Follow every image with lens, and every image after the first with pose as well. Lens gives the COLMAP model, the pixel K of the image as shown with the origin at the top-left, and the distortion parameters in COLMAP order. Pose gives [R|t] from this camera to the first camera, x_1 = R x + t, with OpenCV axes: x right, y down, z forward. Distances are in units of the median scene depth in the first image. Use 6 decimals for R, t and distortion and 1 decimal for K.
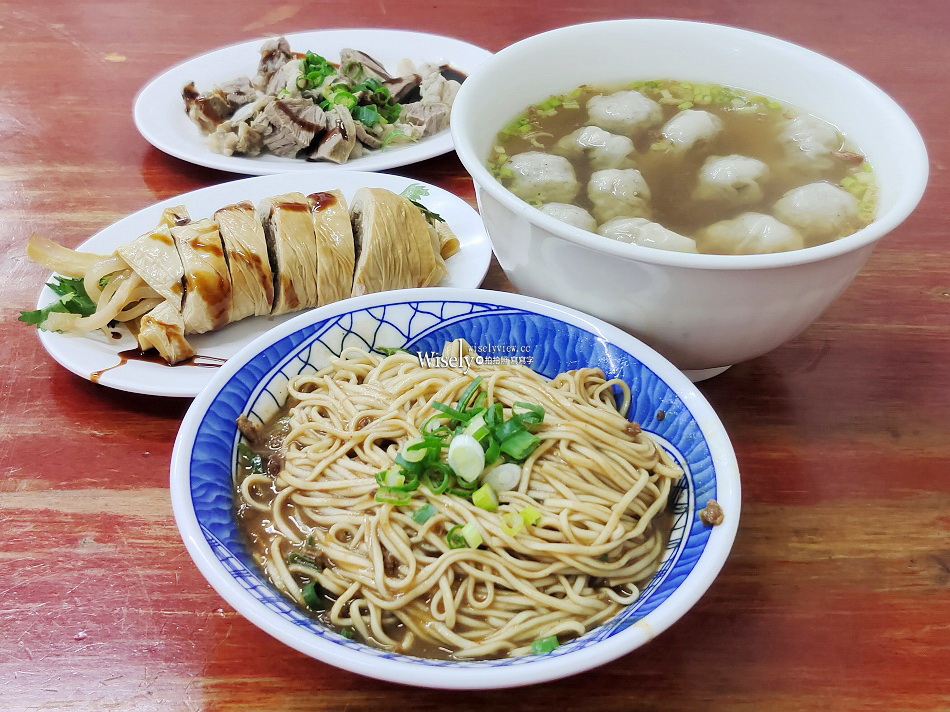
lens RADIAL K [[1372.5, 0, 475.0], [0, 1372.5, 356.0], [0, 0, 1]] dist [0.153627, -0.693037]
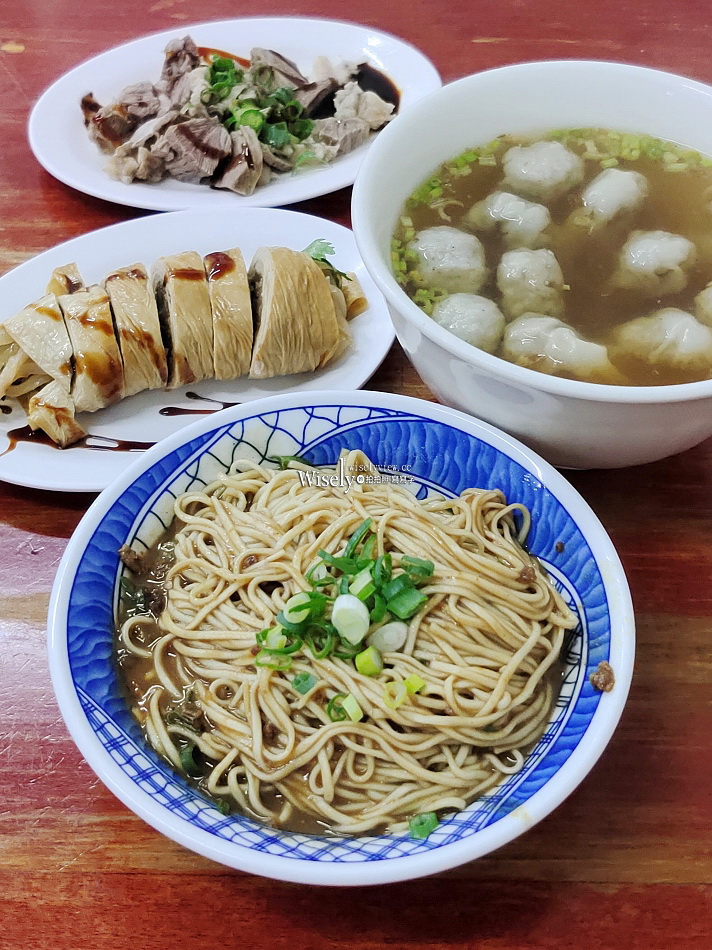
lens RADIAL K [[1372.5, 0, 403.0], [0, 1372.5, 439.7], [0, 0, 1]] dist [0.153627, -0.693037]
pose [[0.999645, 0.019104, -0.018580, 0.040287], [-0.015482, 0.983807, 0.178563, -0.194605], [0.021691, -0.178212, 0.983753, 0.061436]]
